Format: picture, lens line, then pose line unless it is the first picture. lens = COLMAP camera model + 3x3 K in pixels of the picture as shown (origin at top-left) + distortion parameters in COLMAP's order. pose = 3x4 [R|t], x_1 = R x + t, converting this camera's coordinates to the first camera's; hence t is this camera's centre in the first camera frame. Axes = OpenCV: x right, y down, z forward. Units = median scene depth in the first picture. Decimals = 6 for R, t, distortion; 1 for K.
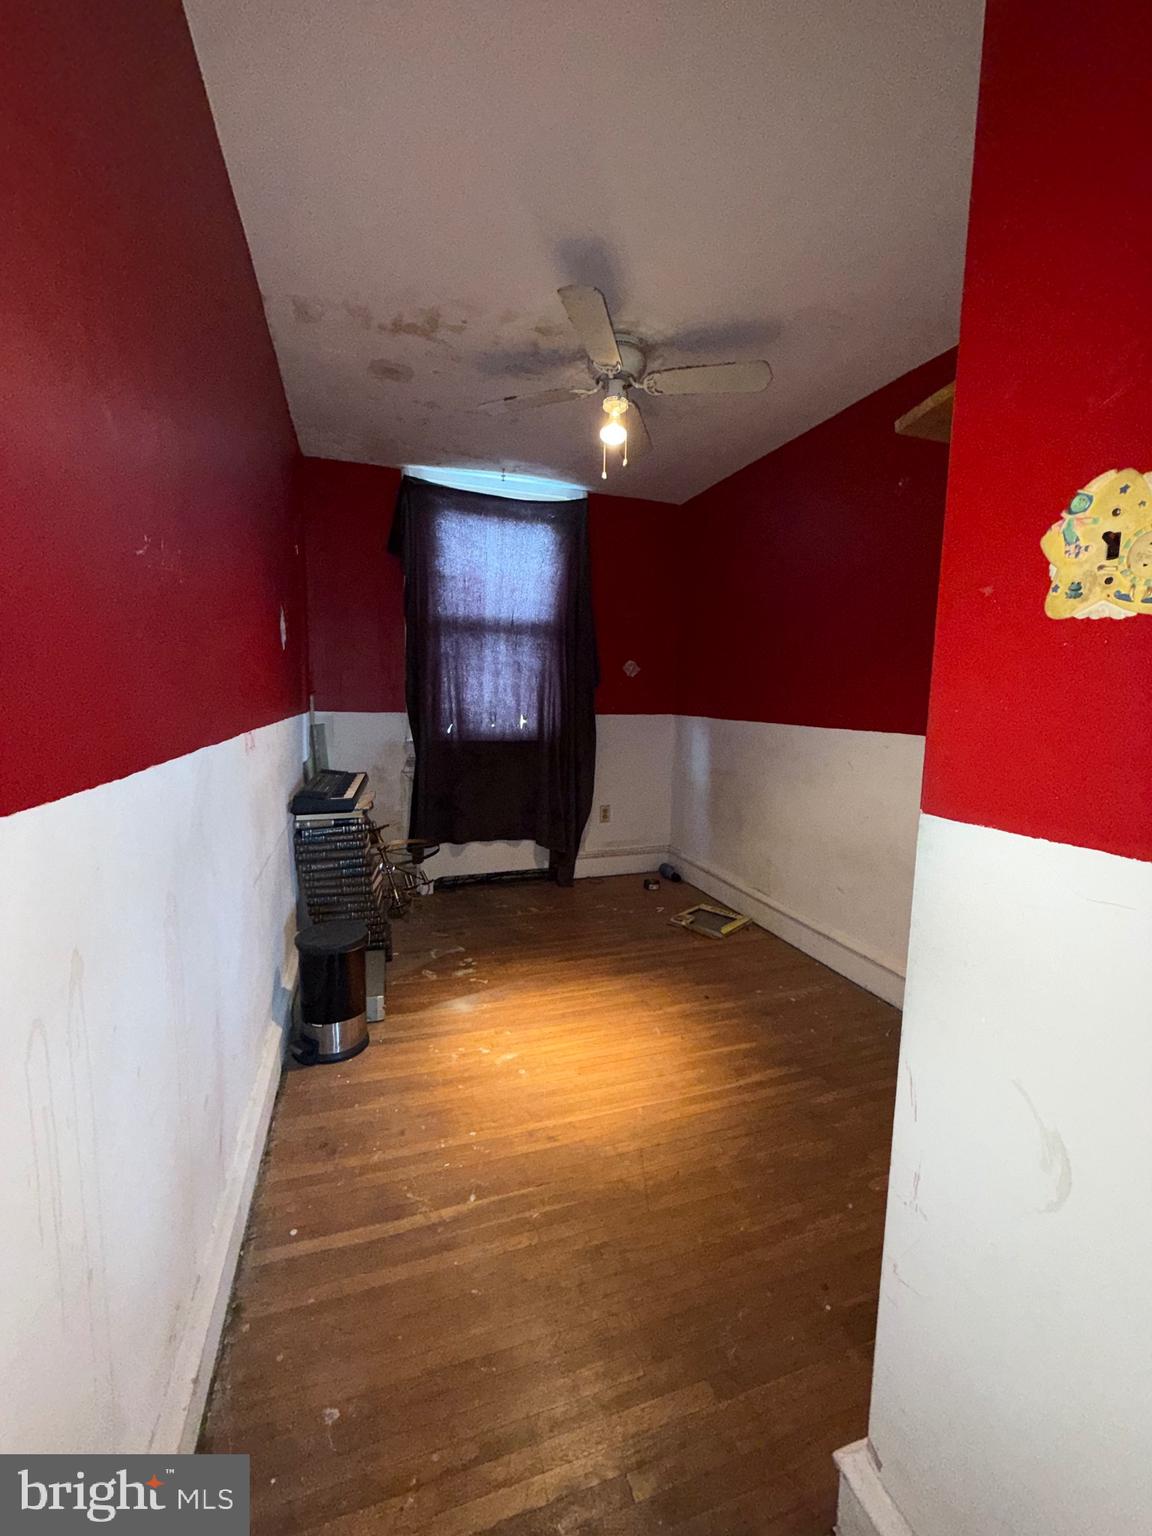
lens RADIAL K [[612.8, 0, 577.3], [0, 612.8, 763.9], [0, 0, 1]] dist [0.000303, -0.000365]
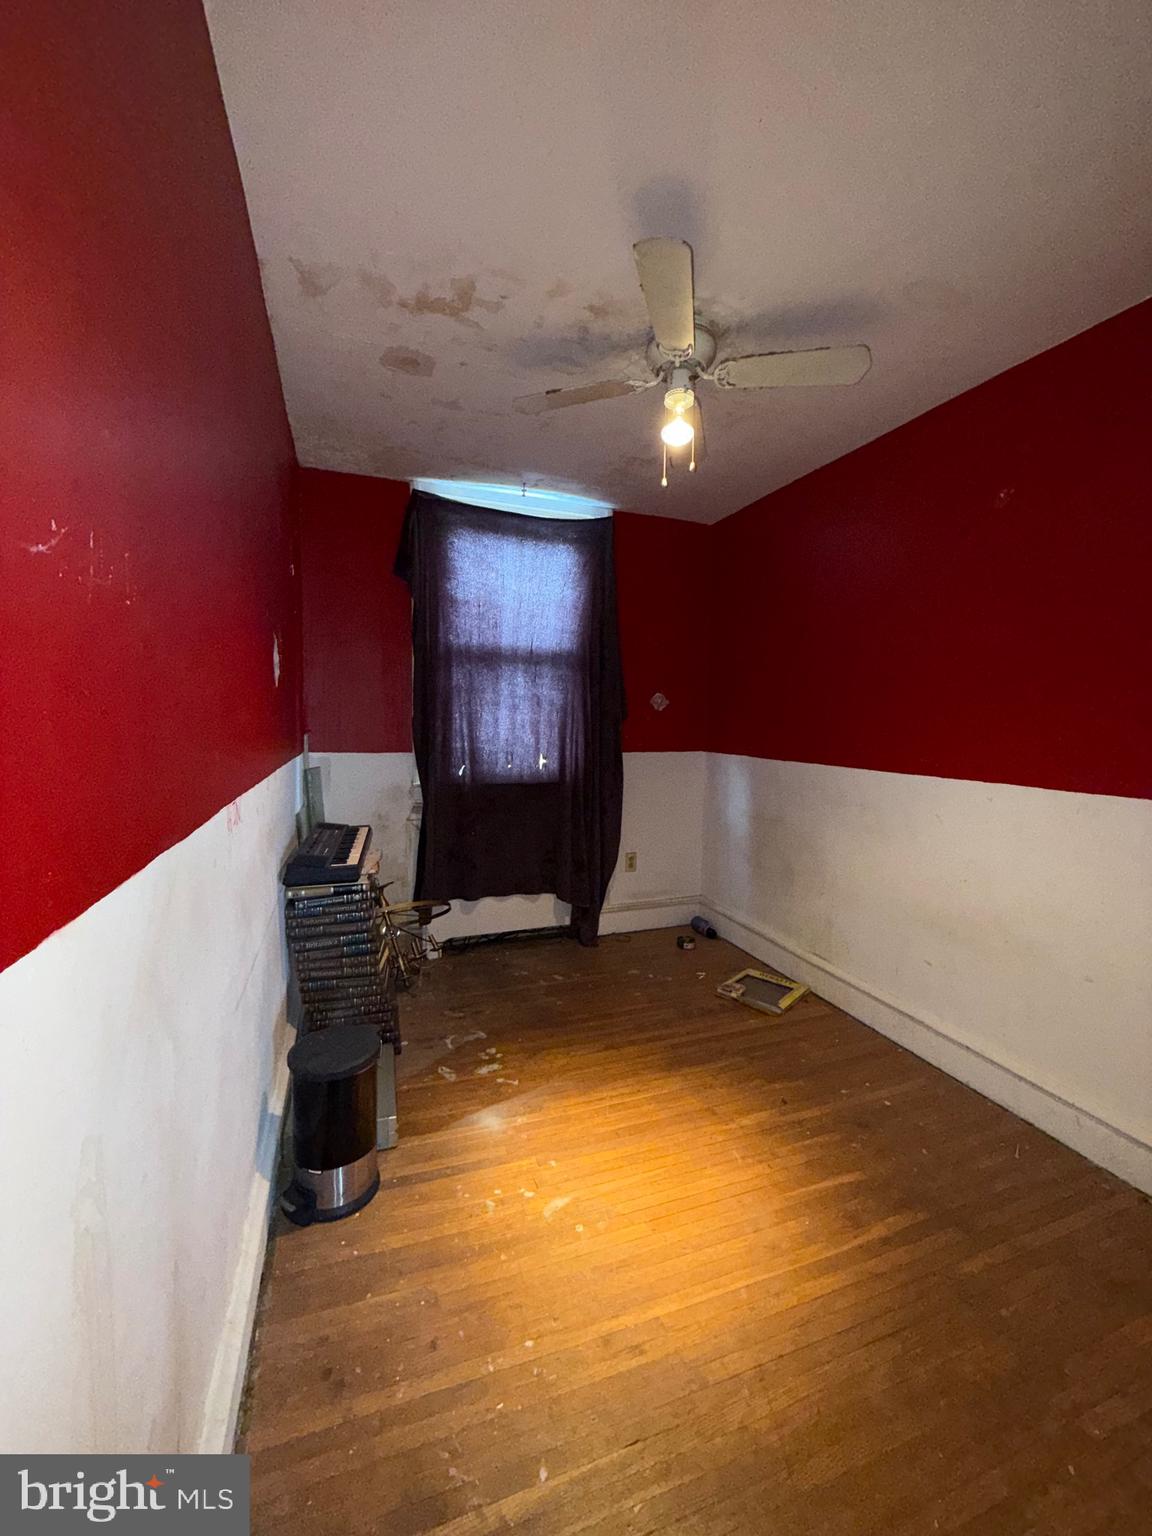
lens RADIAL K [[612.8, 0, 577.3], [0, 612.8, 763.9], [0, 0, 1]] dist [0.000303, -0.000365]
pose [[0.999790, -0.003592, 0.020194, -0.076958], [0.004390, 0.999207, -0.039584, -0.040990], [-0.020036, 0.039664, 0.999012, 0.143216]]
